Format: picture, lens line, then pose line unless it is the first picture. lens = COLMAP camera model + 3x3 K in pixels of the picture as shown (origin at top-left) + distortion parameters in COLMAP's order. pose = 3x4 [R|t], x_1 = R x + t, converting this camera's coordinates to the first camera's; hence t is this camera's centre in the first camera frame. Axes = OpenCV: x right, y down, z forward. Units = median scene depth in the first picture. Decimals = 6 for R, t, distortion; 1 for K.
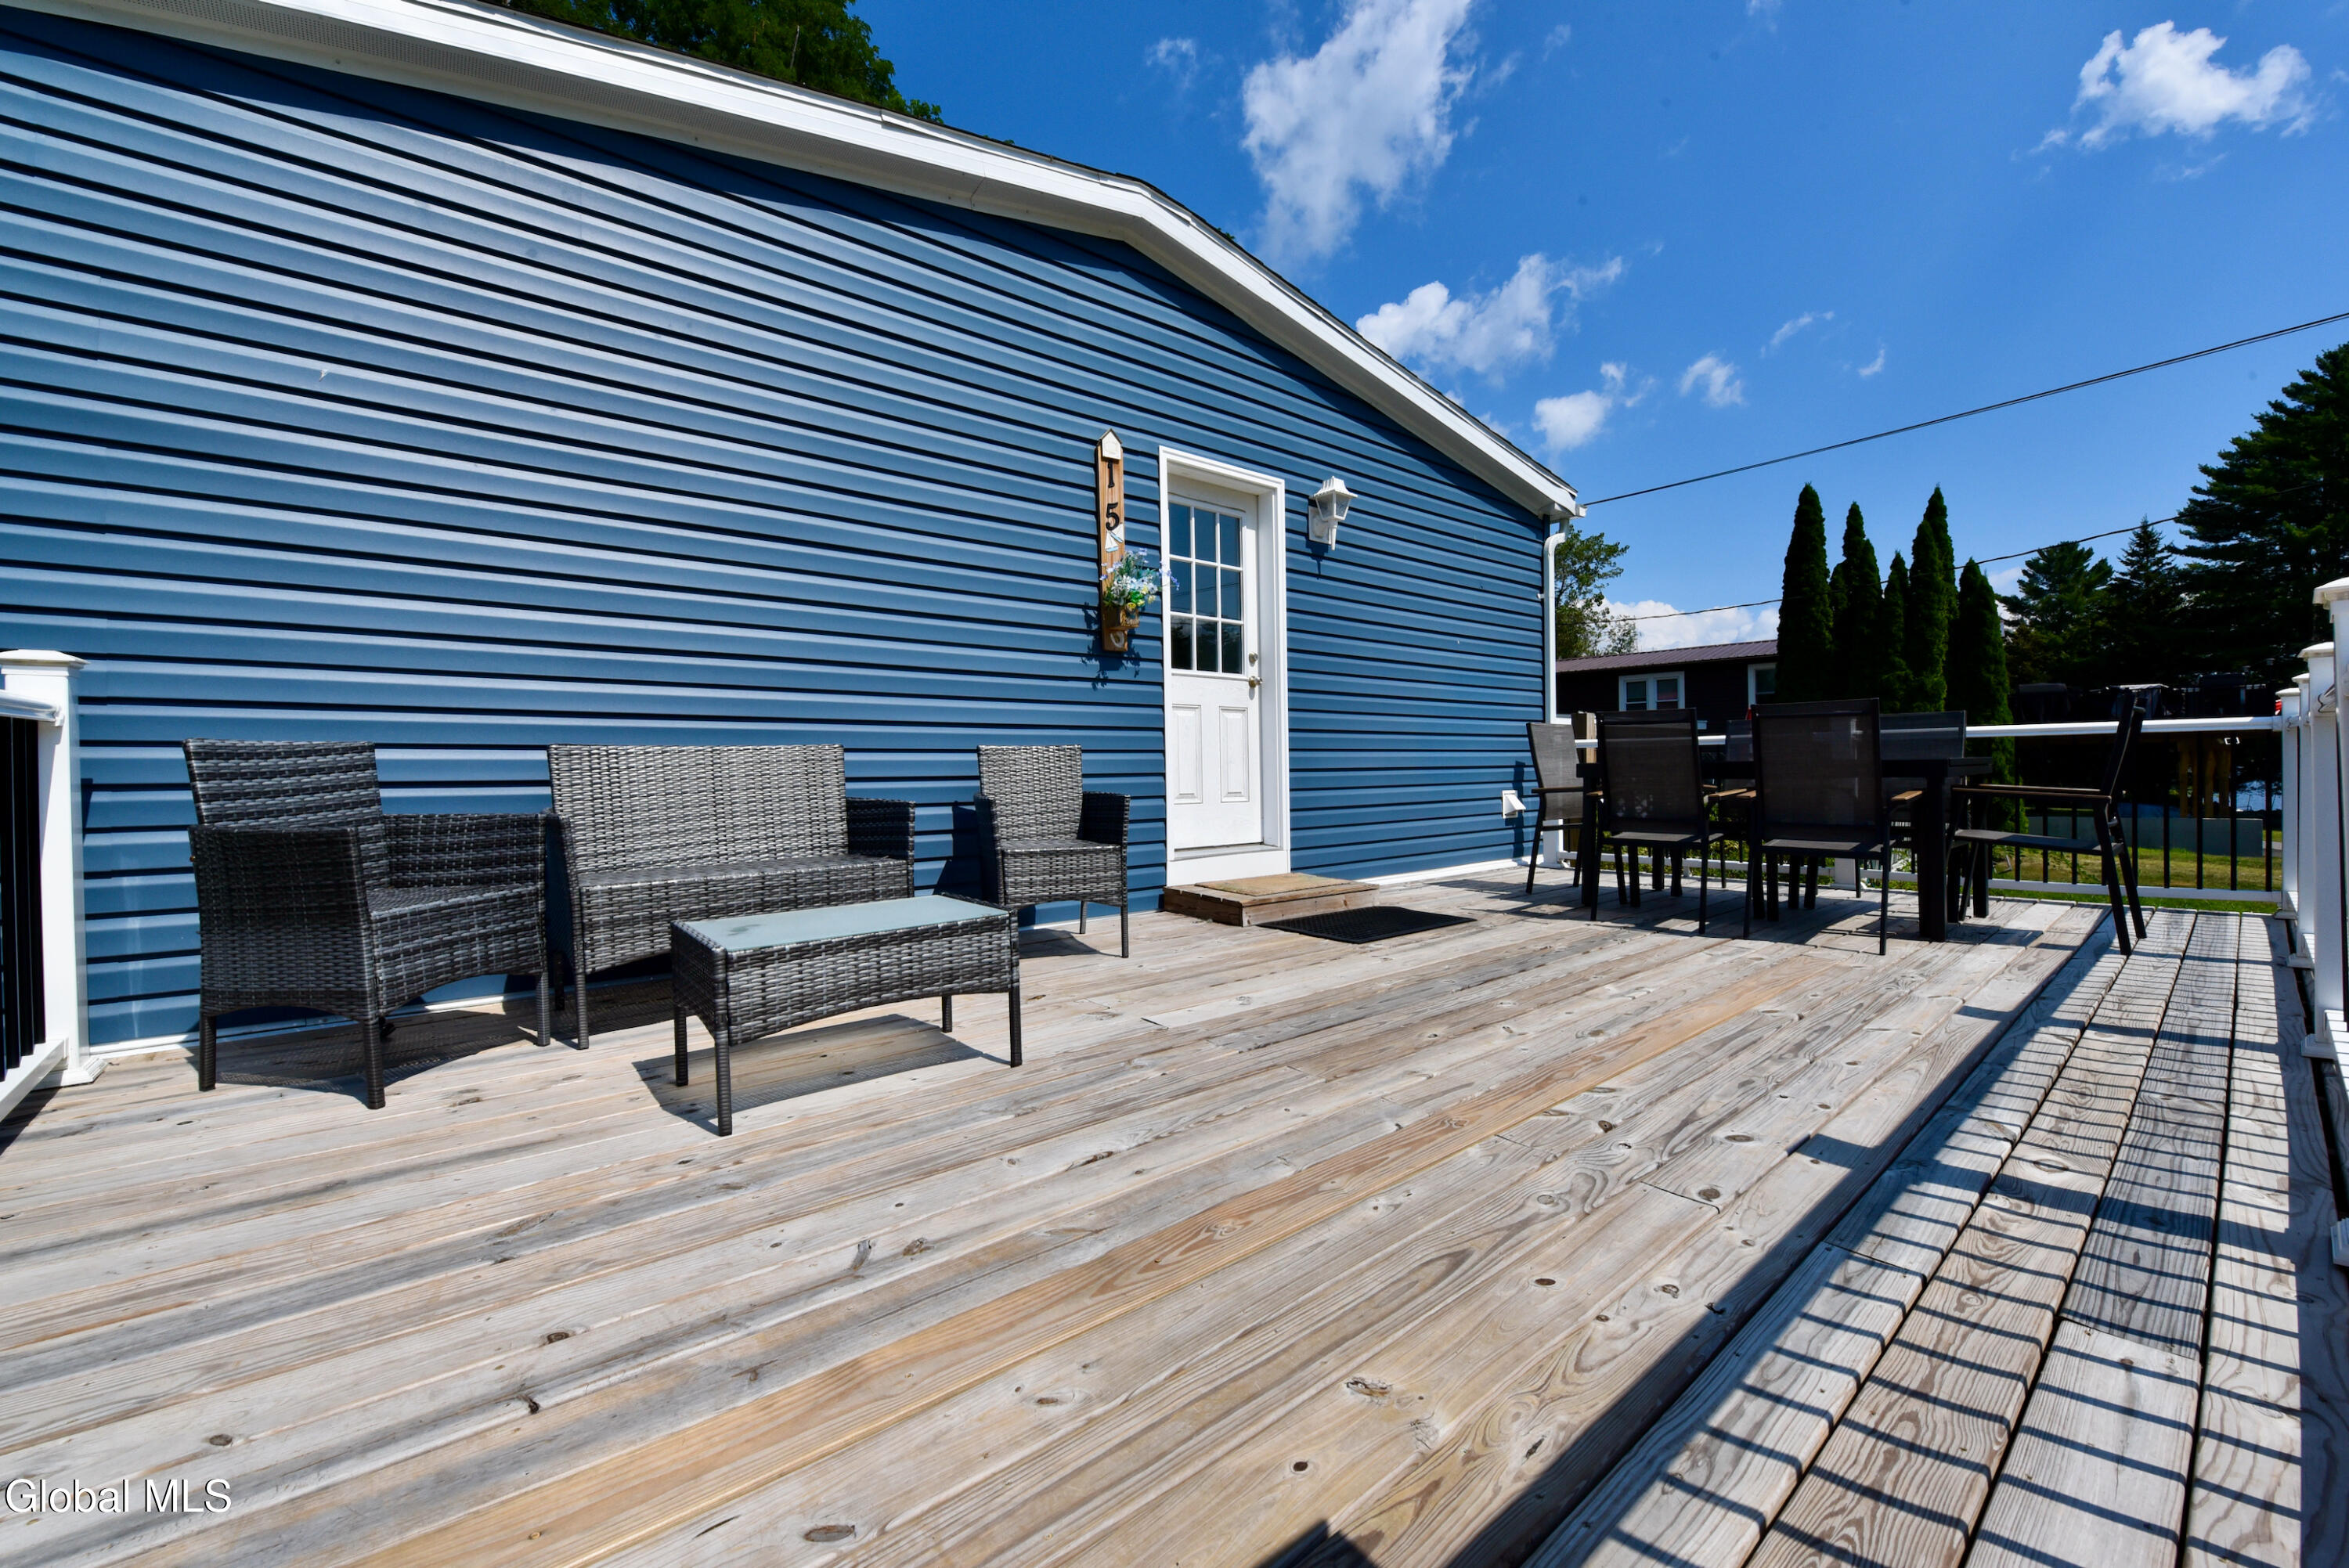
lens RADIAL K [[935.5, 0, 1174.5], [0, 935.5, 784.0], [0, 0, 1]] dist [-0.022959, -0.000313]
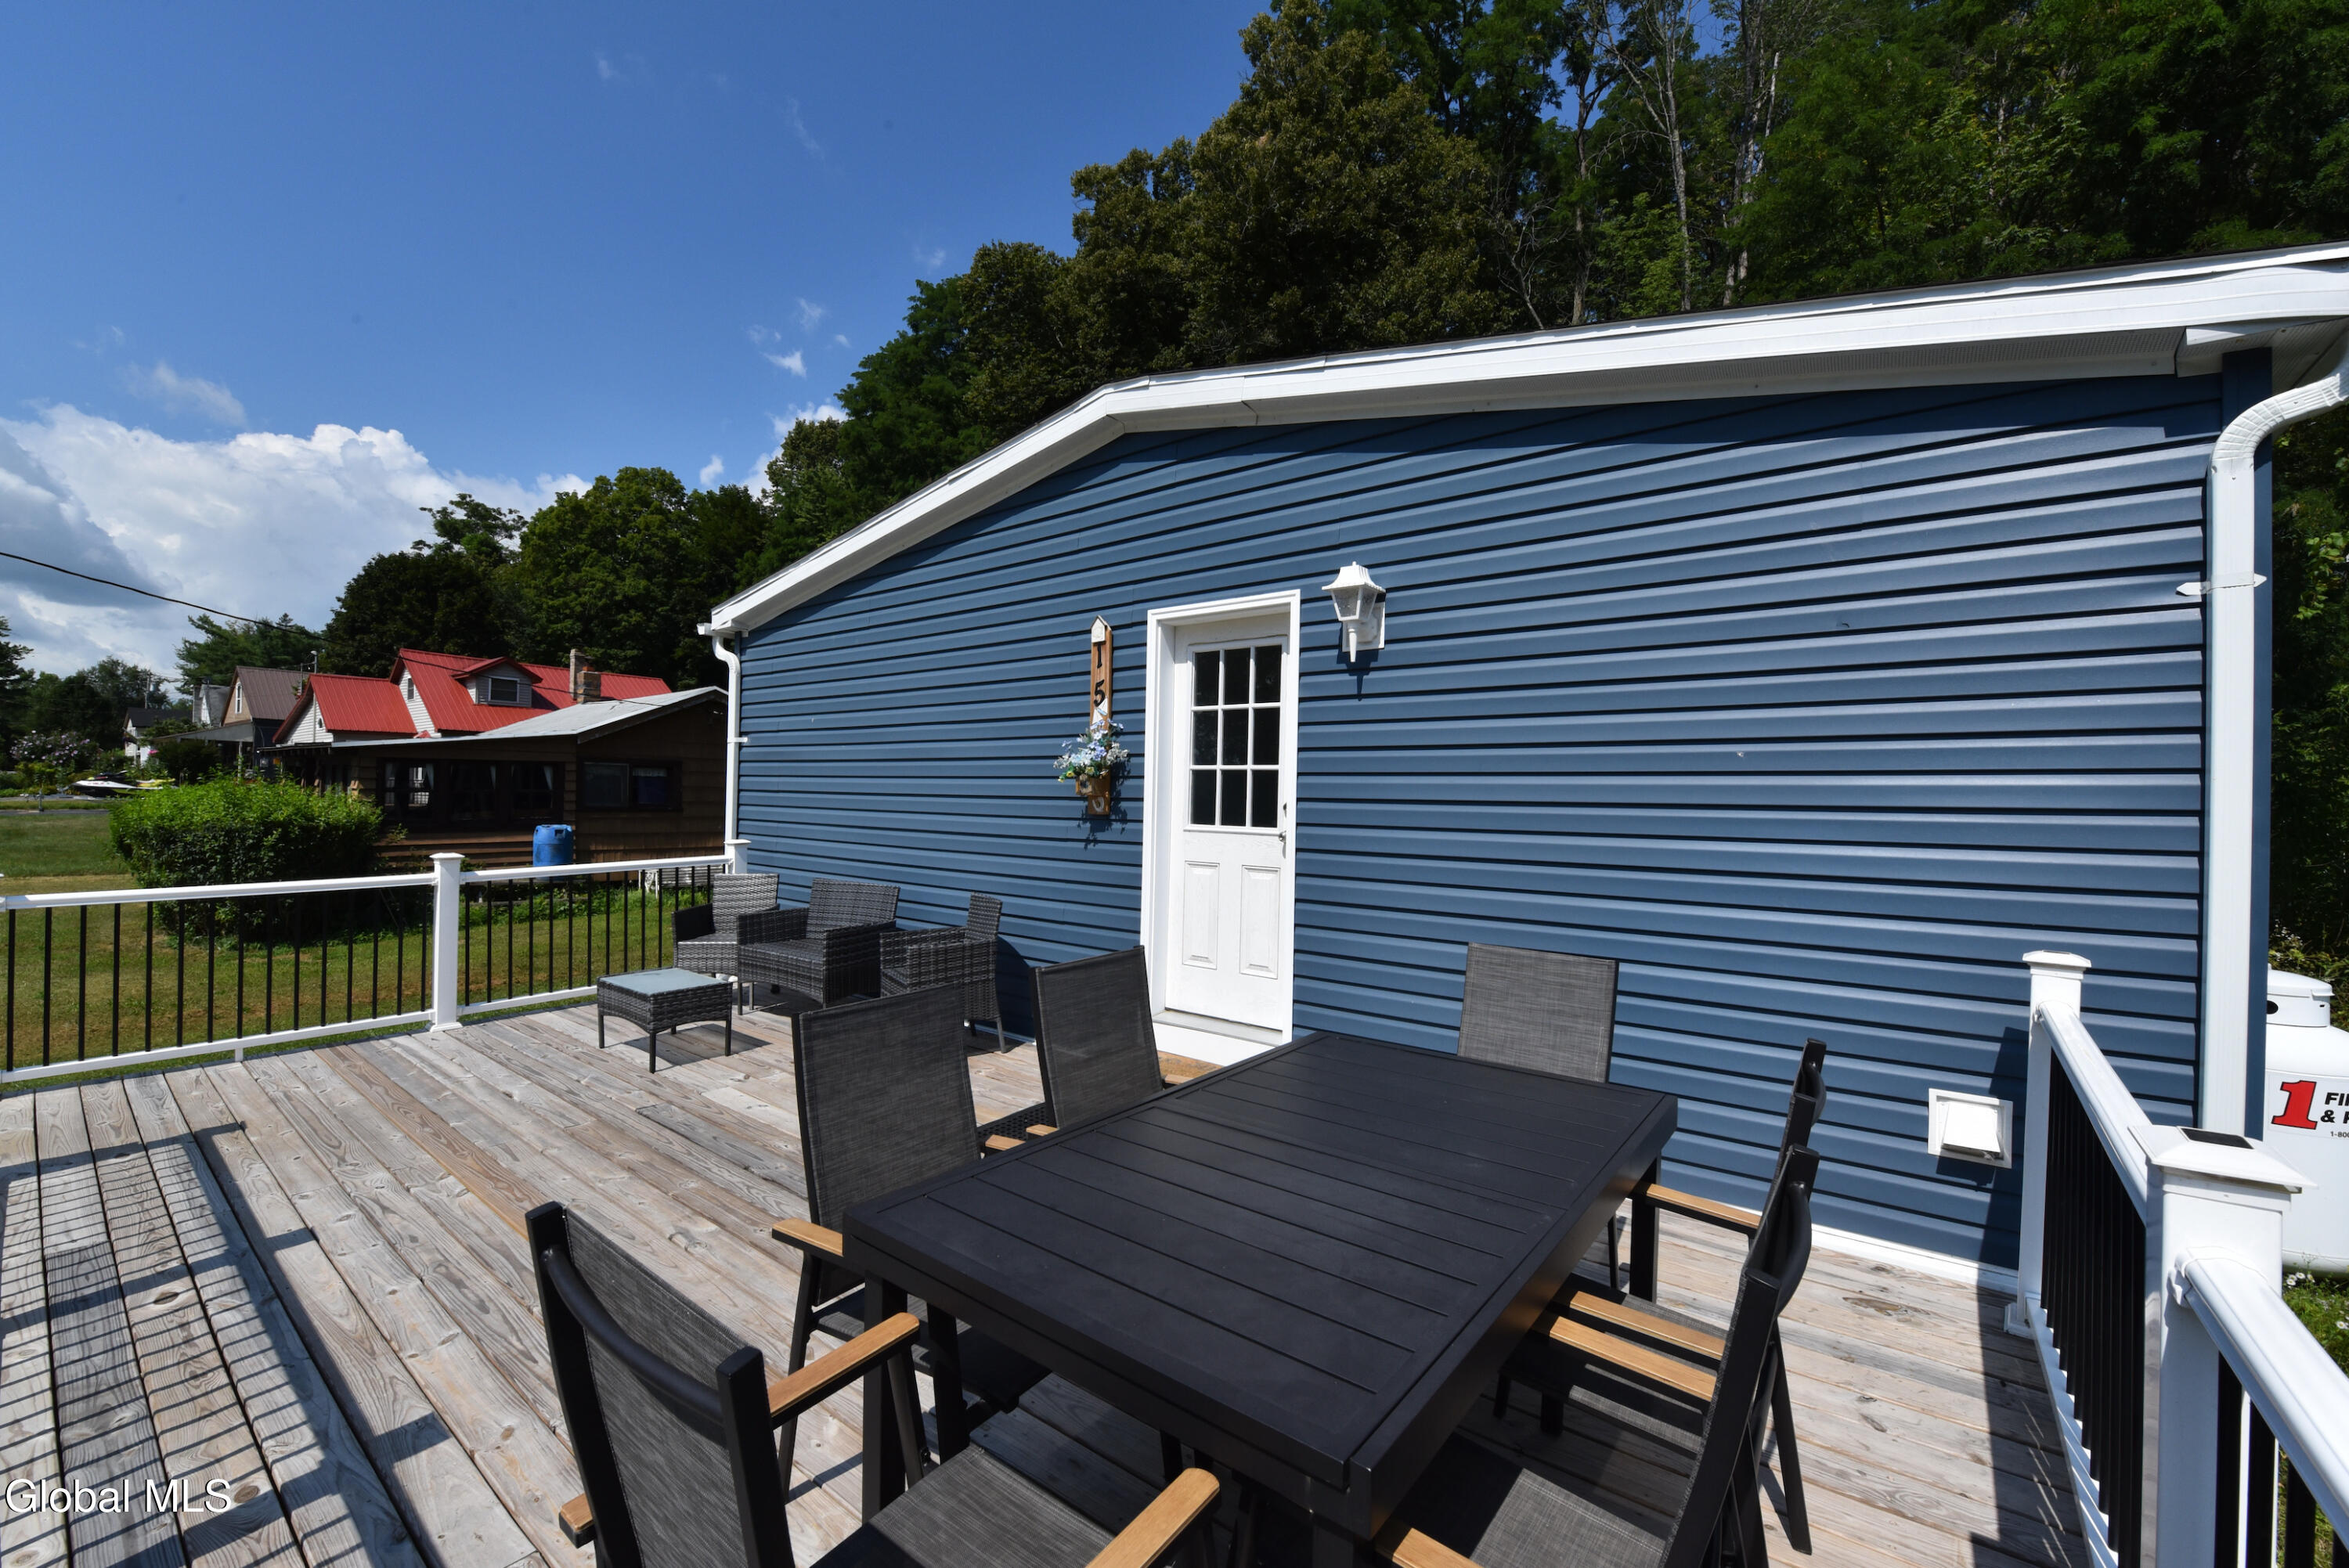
lens RADIAL K [[948.5, 0, 1182.2], [0, 948.5, 776.2], [0, 0, 1]] dist [-0.020359, -0.000134]
pose [[0.205826, -0.005284, -0.978574, 0.924025], [-0.031822, 0.999420, -0.012090, -0.155804], [0.978071, 0.033628, 0.205539, 0.761244]]
